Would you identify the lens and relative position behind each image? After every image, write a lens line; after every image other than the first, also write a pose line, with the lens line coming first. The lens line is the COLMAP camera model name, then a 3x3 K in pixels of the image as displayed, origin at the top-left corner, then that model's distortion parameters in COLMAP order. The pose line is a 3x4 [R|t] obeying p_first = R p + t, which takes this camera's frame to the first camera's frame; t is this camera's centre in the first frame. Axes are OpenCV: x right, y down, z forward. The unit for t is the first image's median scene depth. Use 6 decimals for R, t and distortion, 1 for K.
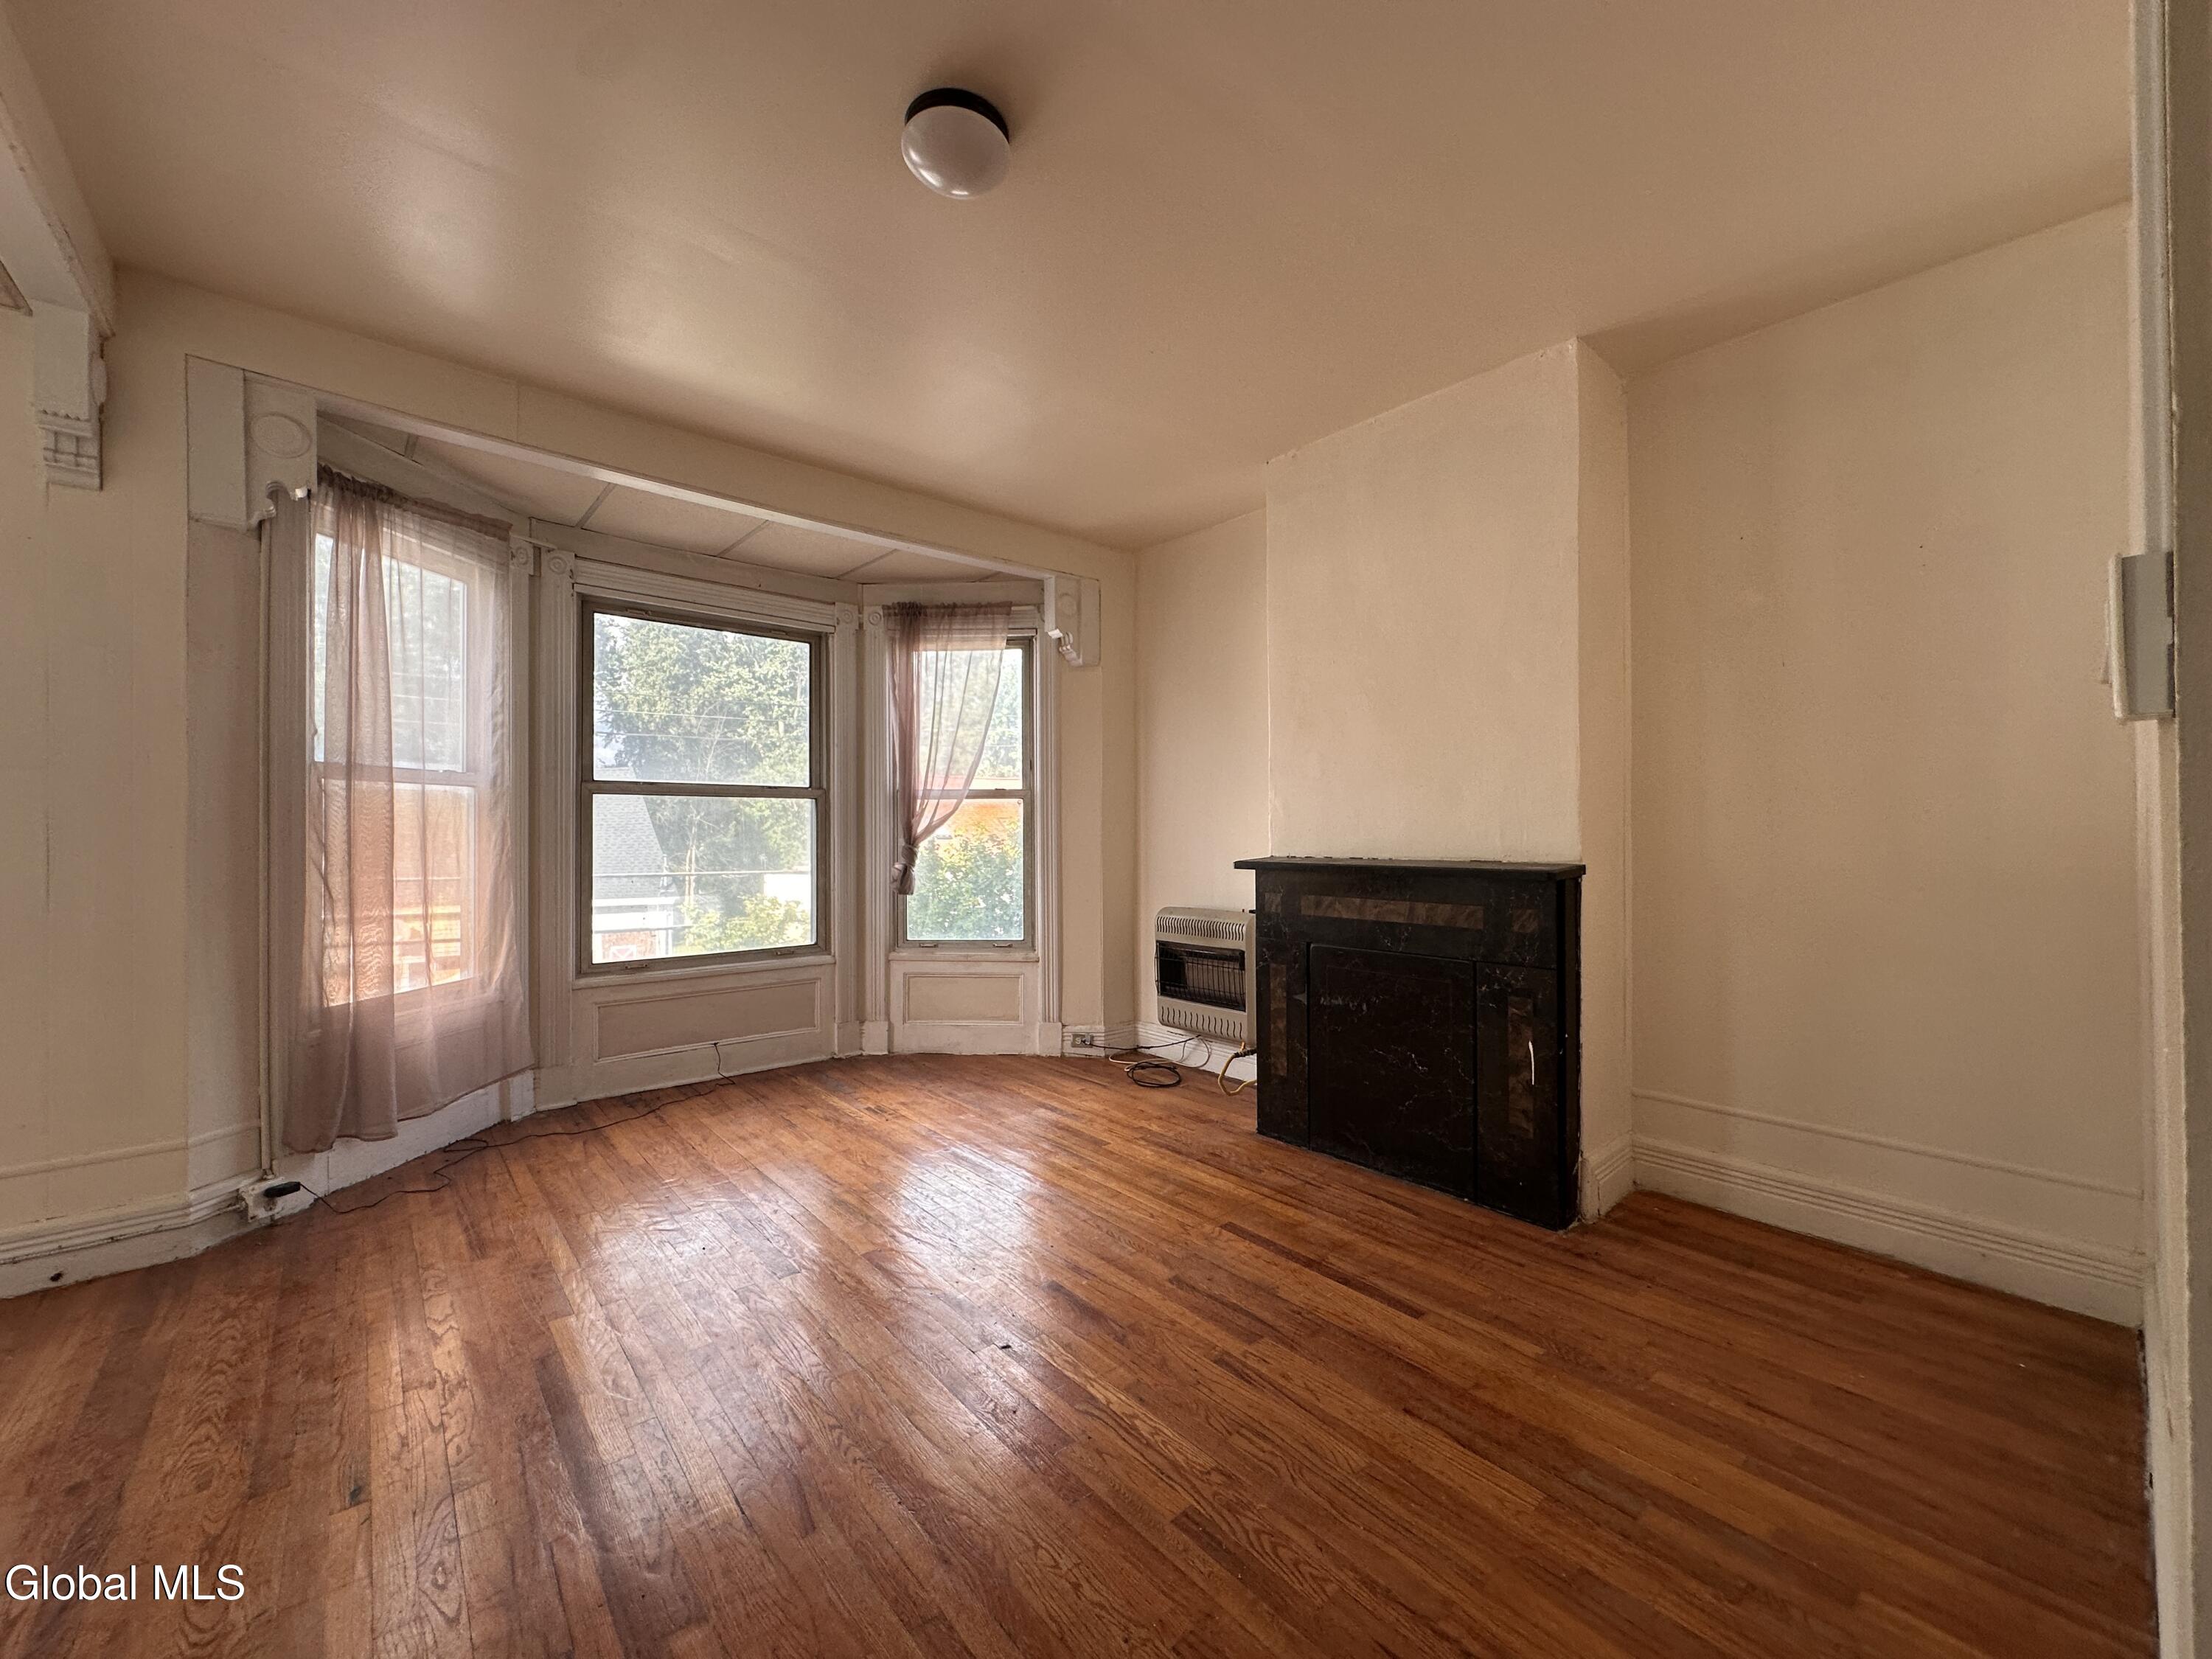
lens RADIAL K [[881.9, 0, 1105.2], [0, 881.9, 826.3], [0, 0, 1]] dist [-0.002539, 0.000592]
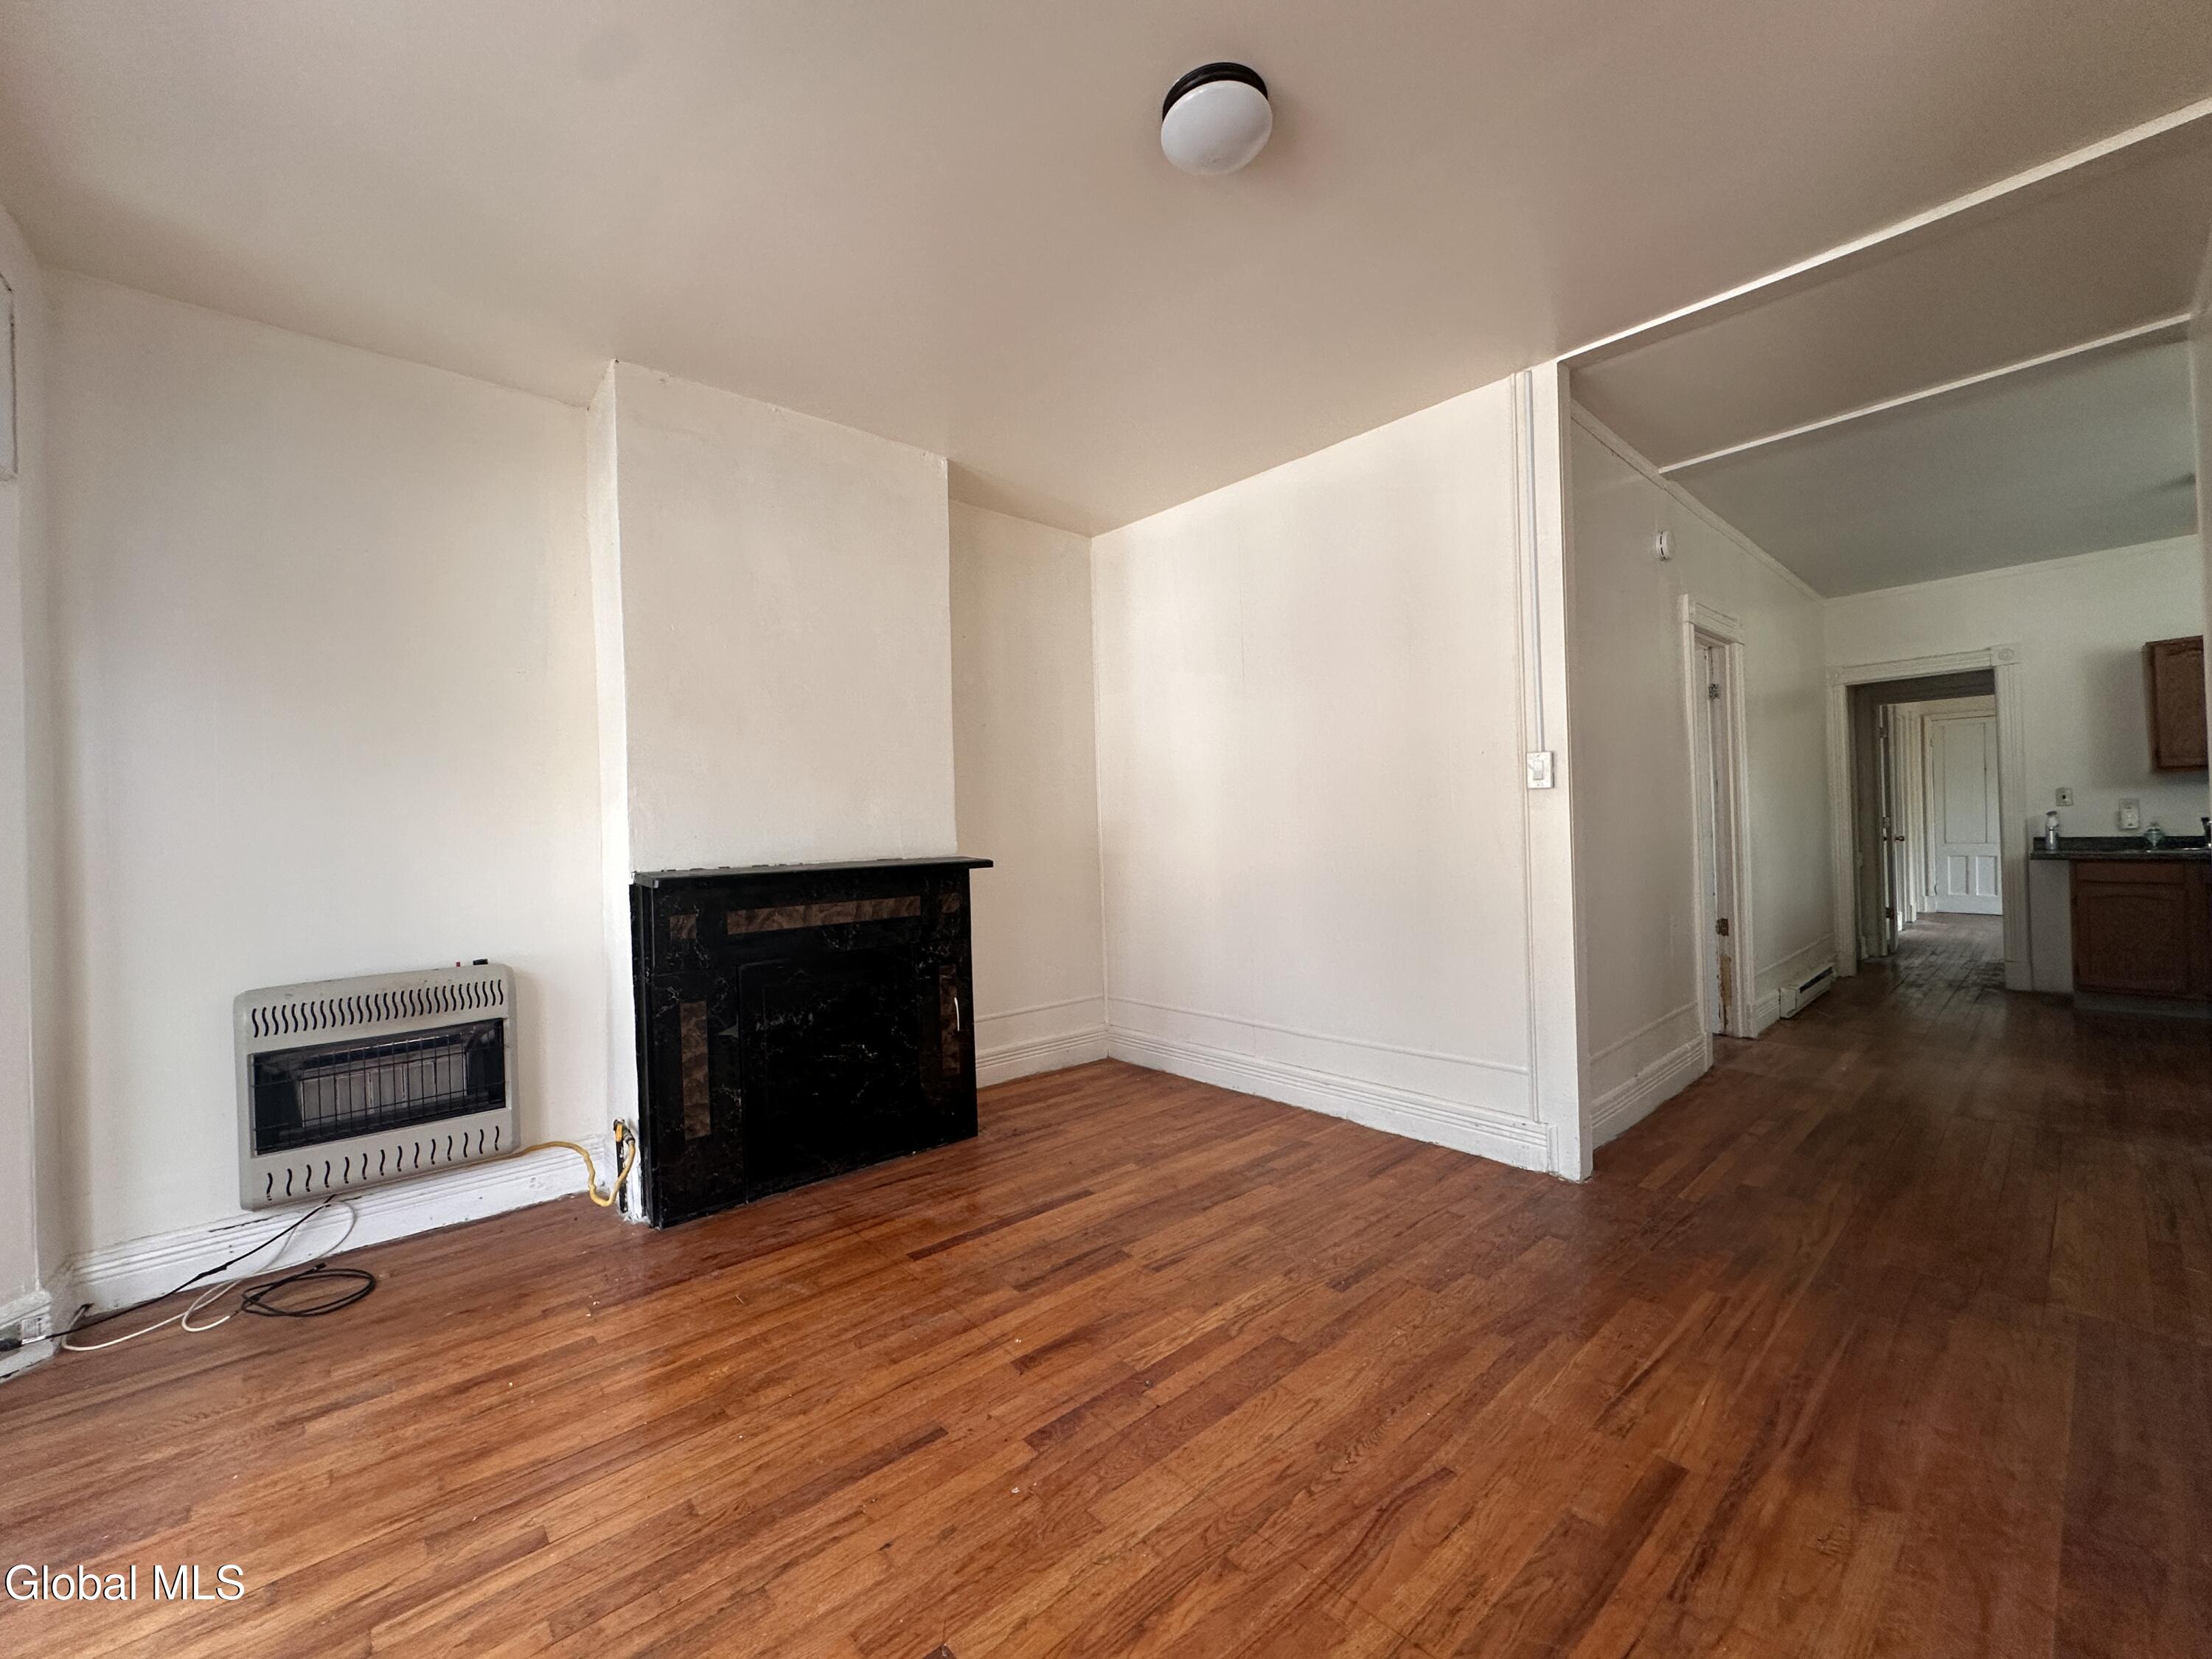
lens RADIAL K [[881.9, 0, 1105.1], [0, 881.9, 824.0], [0, 0, 1]] dist [-0.002539, 0.000592]
pose [[-0.014223, 0.010083, 0.999848, -0.695035], [0.023093, 0.999686, -0.009753, 0.010434], [-0.999632, 0.022951, -0.014452, 0.700844]]
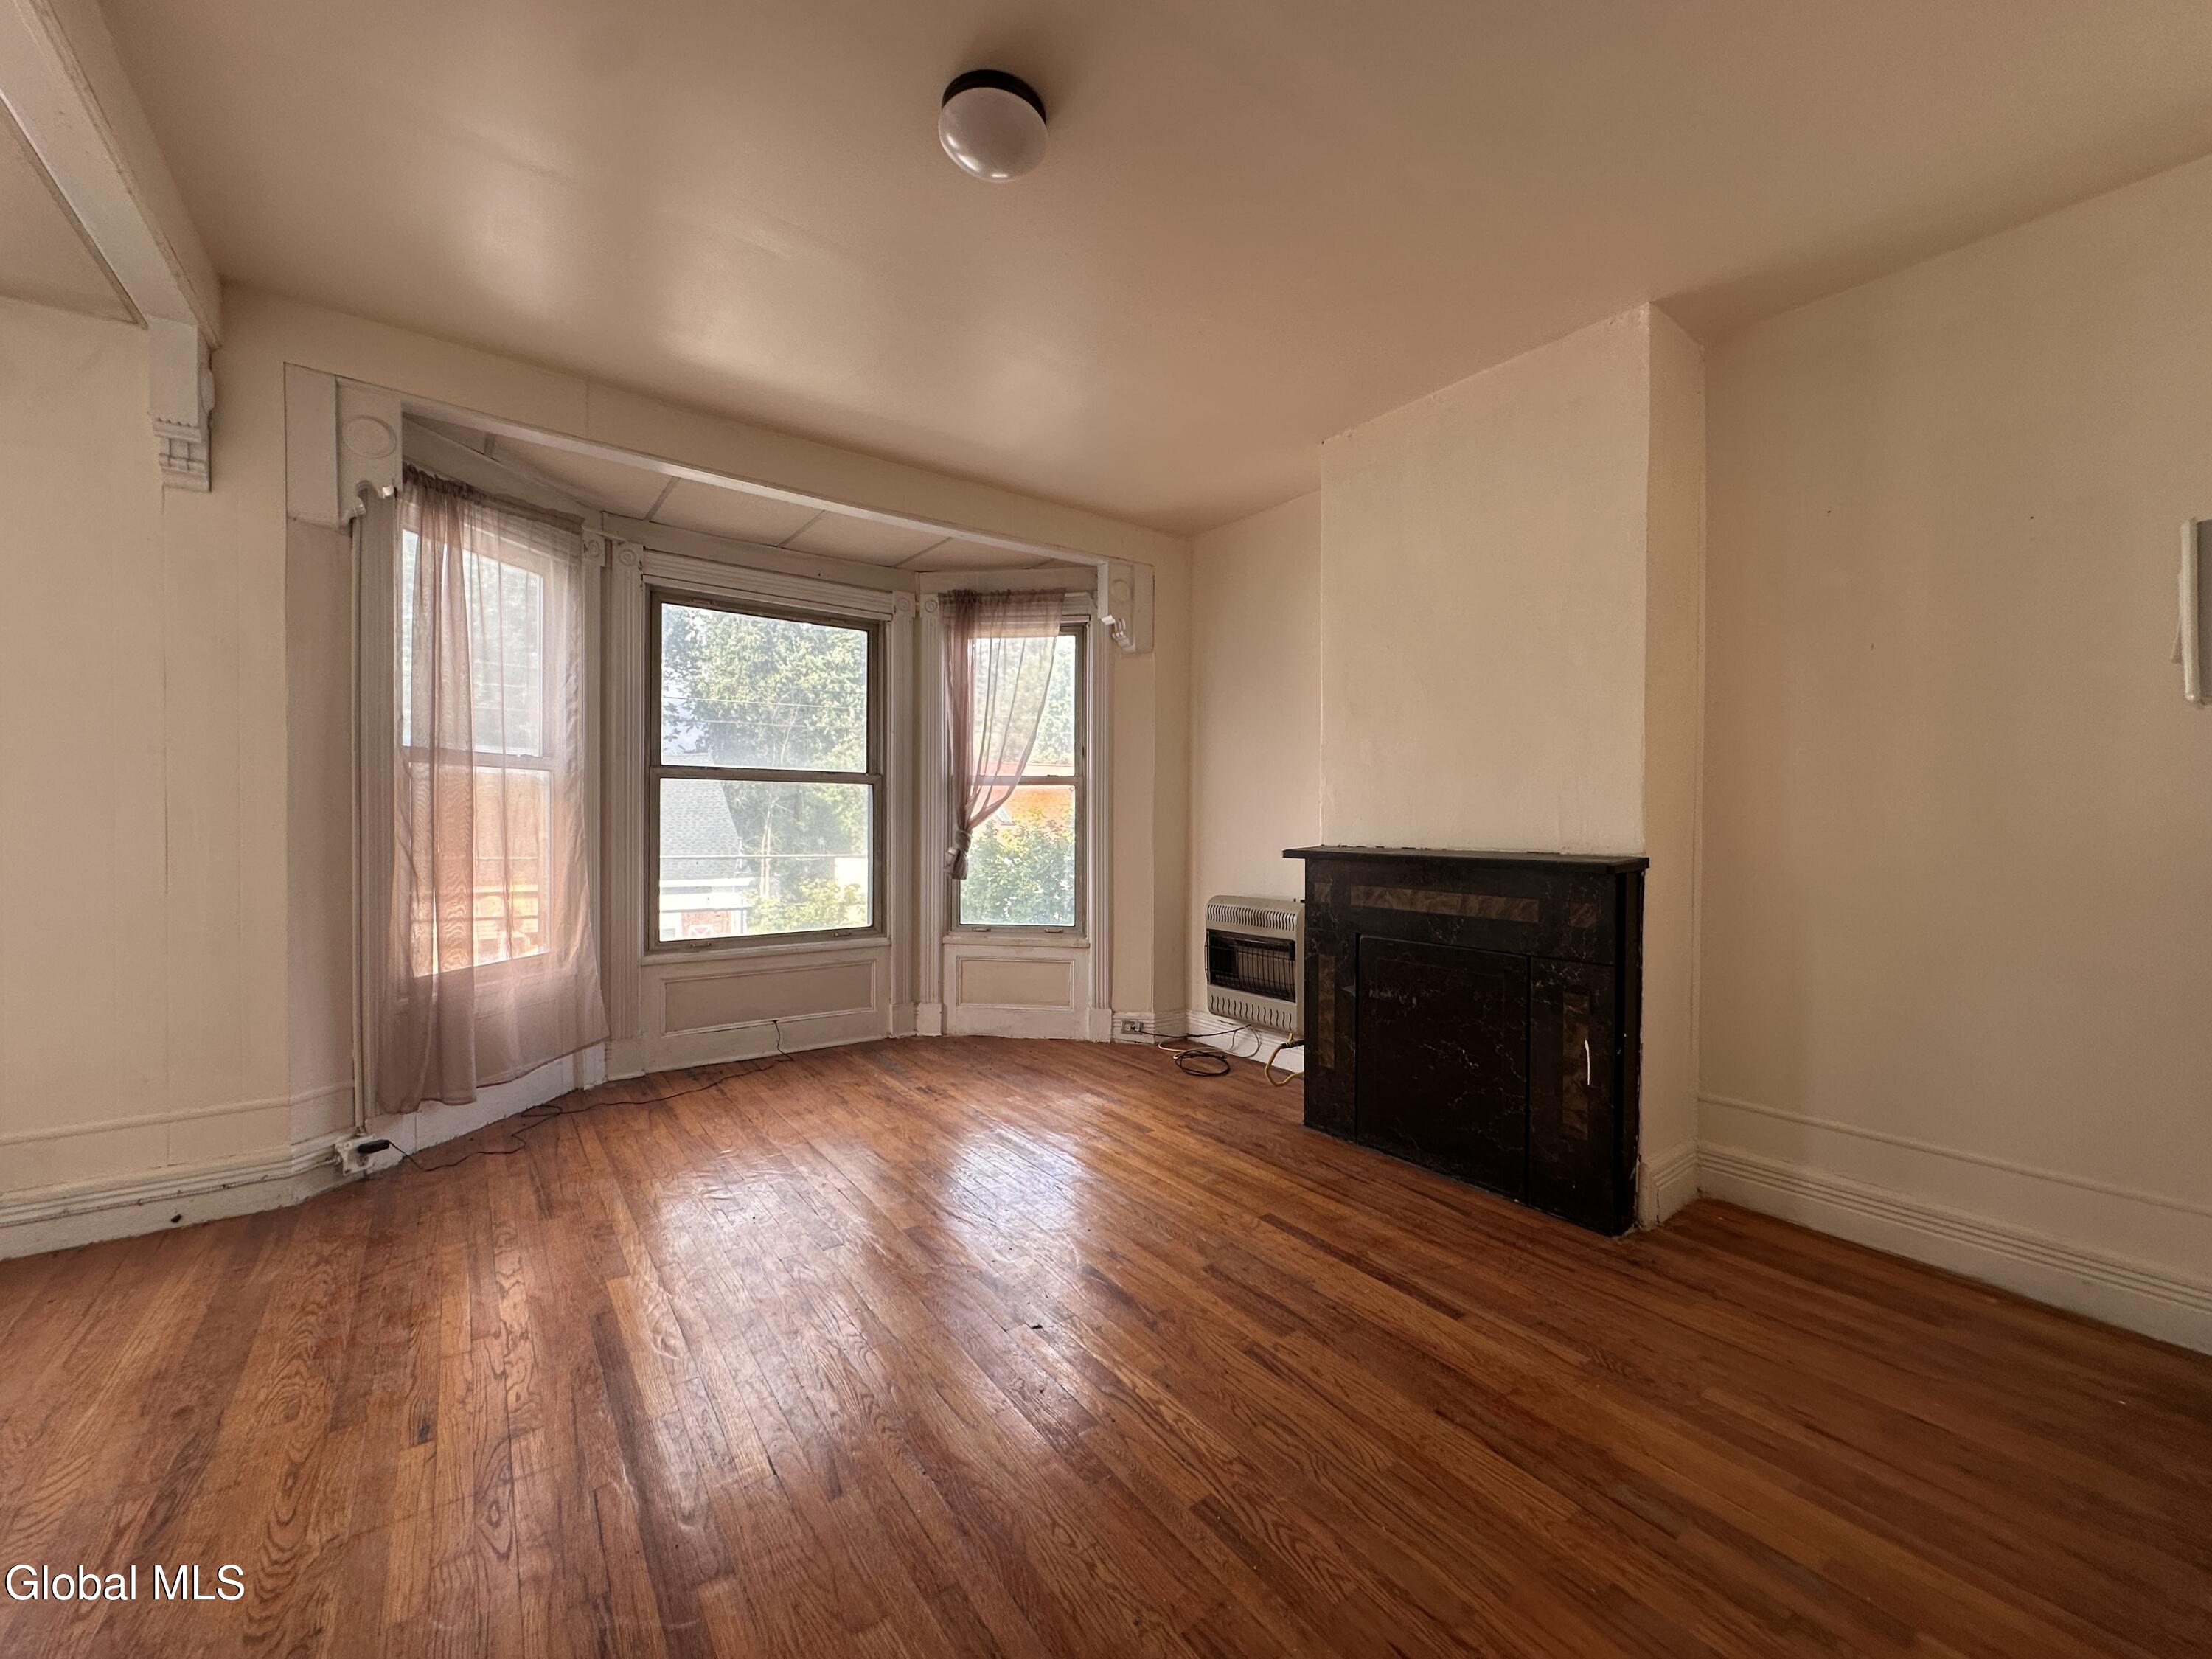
lens RADIAL K [[881.9, 0, 1105.5], [0, 881.9, 825.6], [0, 0, 1]] dist [-0.002539, 0.000592]
pose [[0.997249, 0.009358, -0.073525, 0.023306], [-0.008349, 0.999867, 0.014007, 0.000374], [0.073646, -0.013355, 0.997195, 0.003347]]
